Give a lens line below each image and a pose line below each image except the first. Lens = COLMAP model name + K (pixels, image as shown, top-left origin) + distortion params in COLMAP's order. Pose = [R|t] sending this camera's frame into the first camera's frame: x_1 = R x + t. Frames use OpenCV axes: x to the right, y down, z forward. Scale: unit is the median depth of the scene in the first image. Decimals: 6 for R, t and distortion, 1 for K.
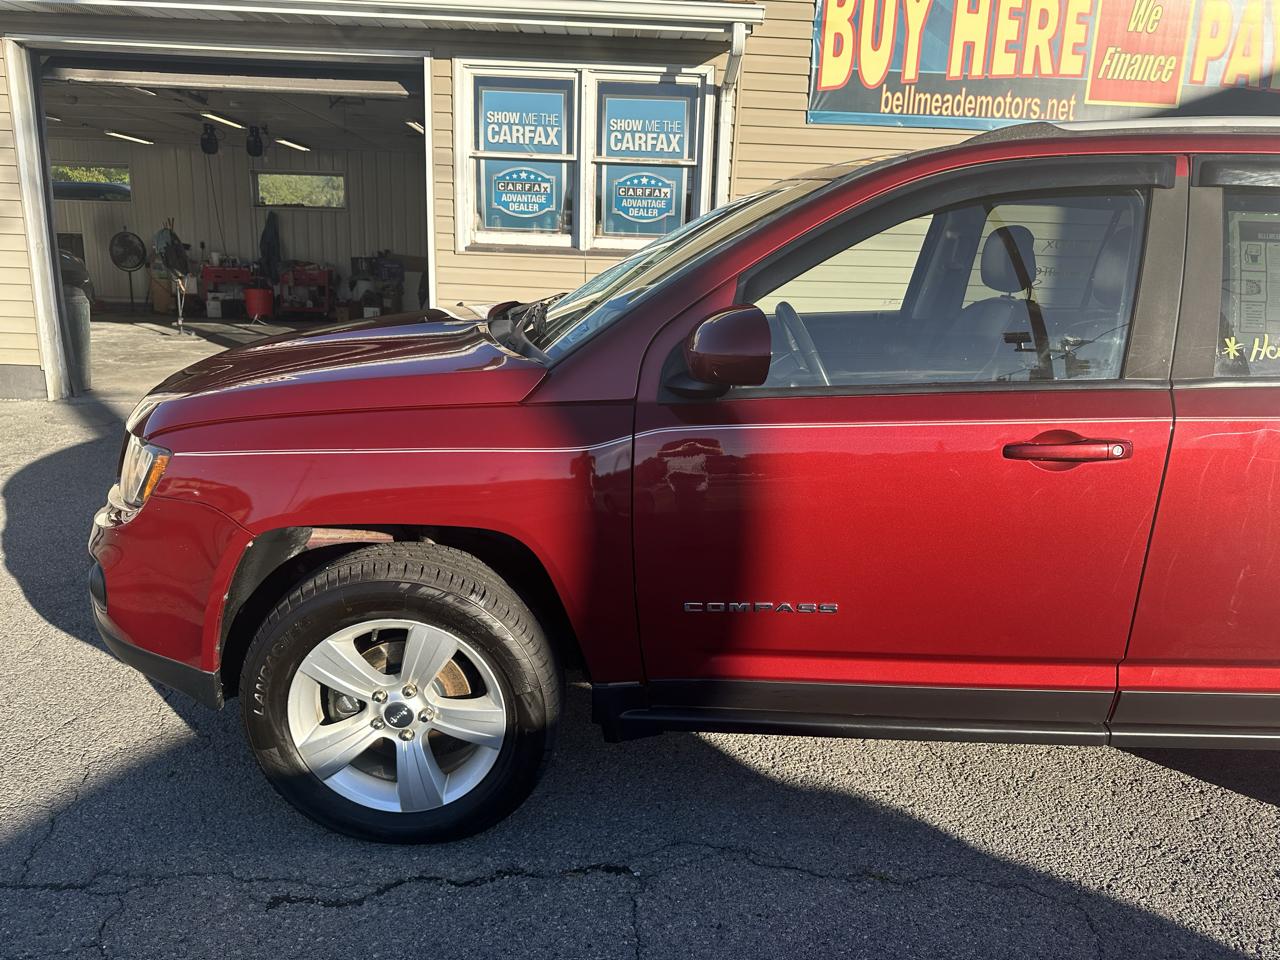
lens RADIAL K [[984.3, 0, 641.9], [0, 984.3, 509.4], [0, 0, 1]] dist [0.007296, -0.013414]
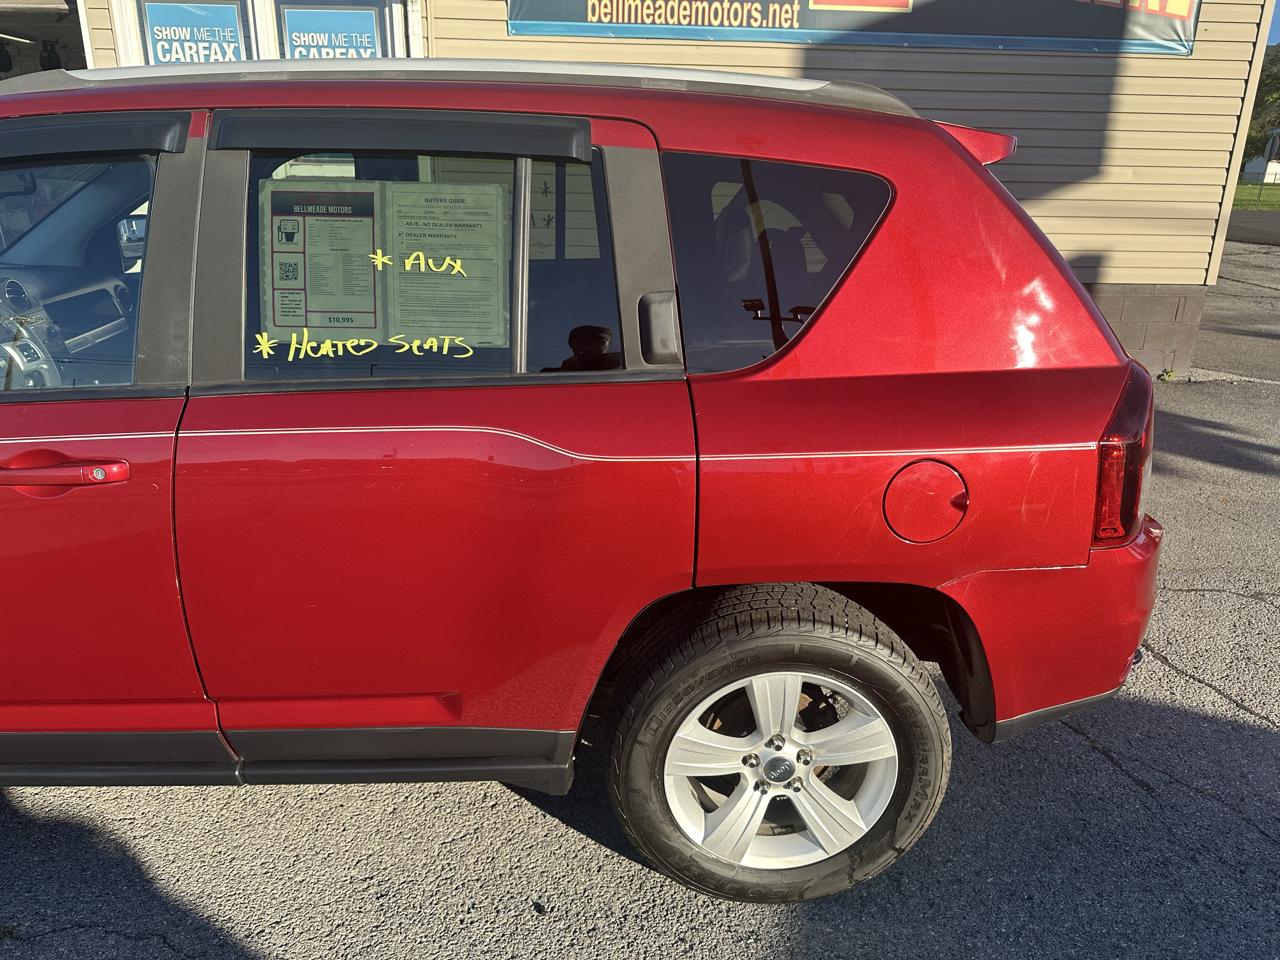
lens RADIAL K [[974.5, 0, 699.8], [0, 974.5, 505.9], [0, 0, 1]] dist [-0.003714, -0.001053]
pose [[0.999486, -0.023783, 0.021495, 0.316941], [0.021733, 0.995609, 0.091052, -0.031325], [-0.023567, -0.090538, 0.995614, 0.047339]]
